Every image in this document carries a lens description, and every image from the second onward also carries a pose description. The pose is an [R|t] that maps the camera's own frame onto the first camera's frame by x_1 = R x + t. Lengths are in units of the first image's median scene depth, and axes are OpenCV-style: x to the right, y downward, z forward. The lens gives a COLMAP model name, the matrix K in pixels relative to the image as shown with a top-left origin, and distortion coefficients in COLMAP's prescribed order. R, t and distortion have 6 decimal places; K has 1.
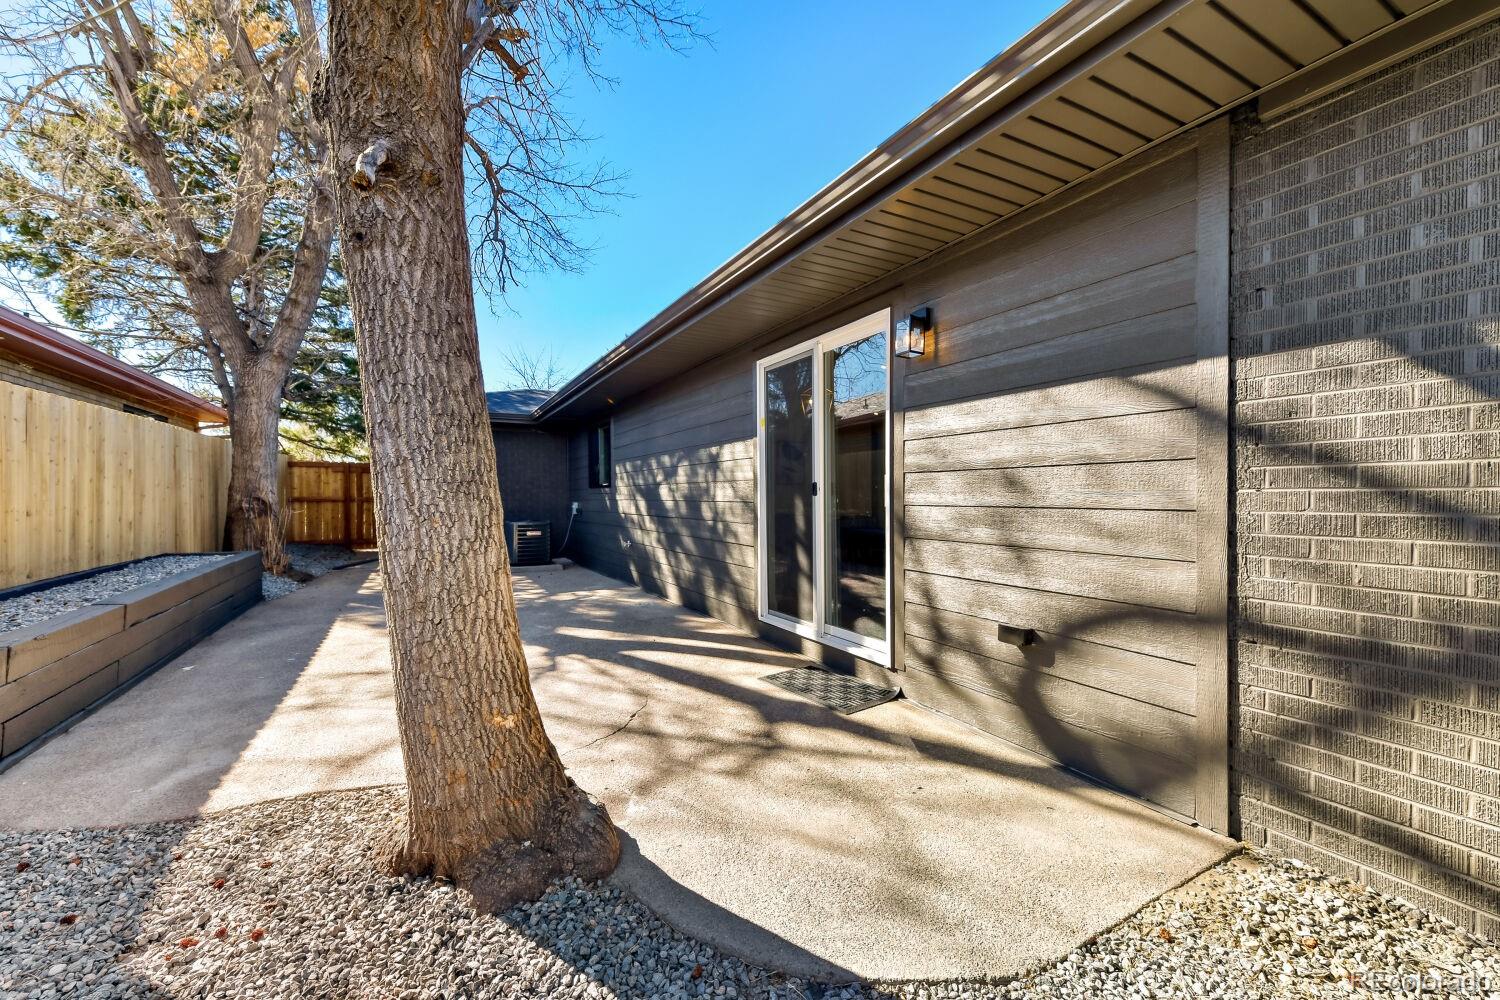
lens RADIAL K [[590.5, 0, 752.5], [0, 590.5, 496.8], [0, 0, 1]] dist [0.001013, -0.000165]
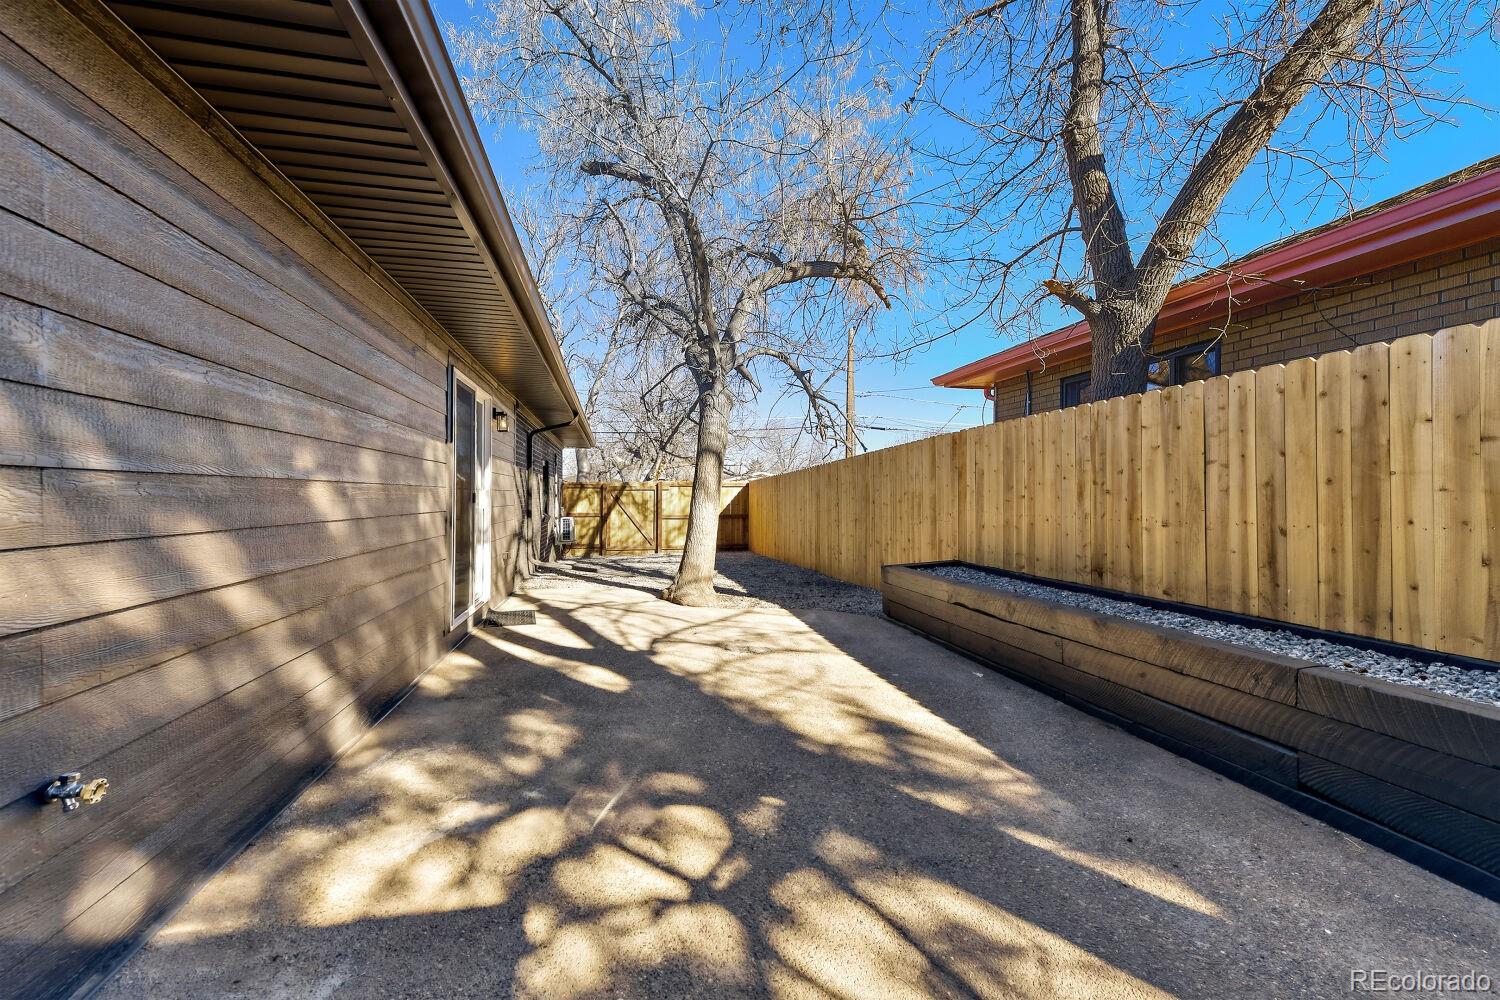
lens RADIAL K [[624.6, 0, 743.9], [0, 624.6, 490.9], [0, 0, 1]] dist [0.000346, 0.000004]
pose [[-0.955786, 0.004197, 0.294032, -0.461383], [0.002308, 0.999974, -0.006771, -0.009694], [-0.294053, -0.005793, -0.955771, 1.121950]]
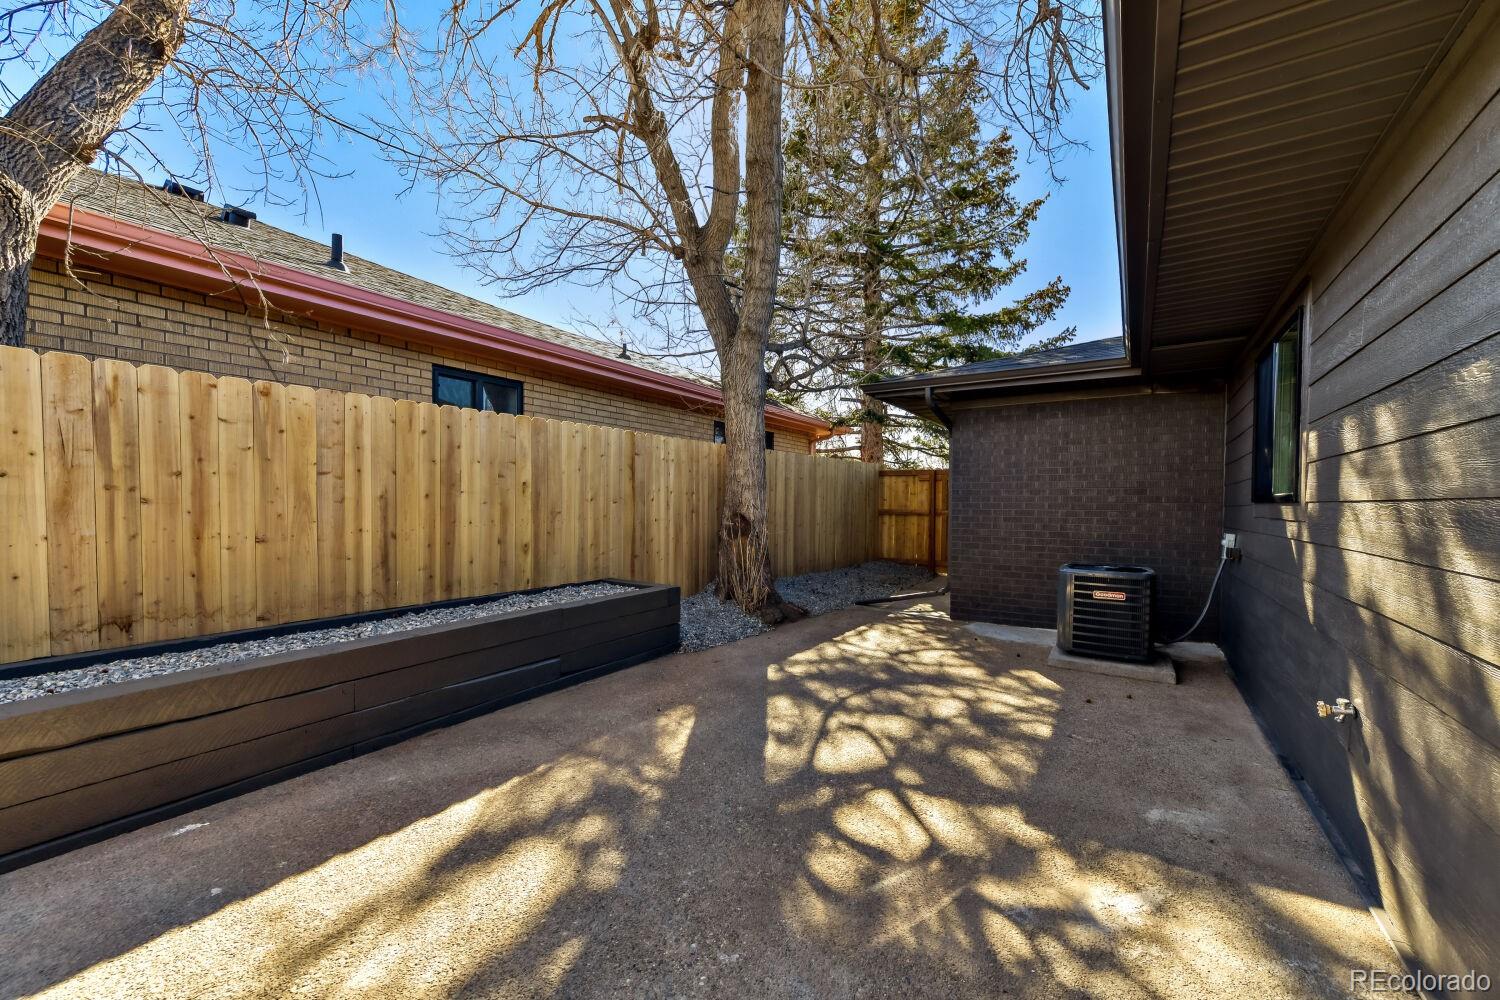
lens RADIAL K [[596.3, 0, 748.3], [0, 596.3, 527.0], [0, 0, 1]] dist [-0.000171, -0.000025]
pose [[0.486130, 0.033844, -0.873231, -0.126758], [-0.003308, 0.999314, 0.036889, -0.010625], [0.873880, -0.015045, 0.485909, 0.655771]]
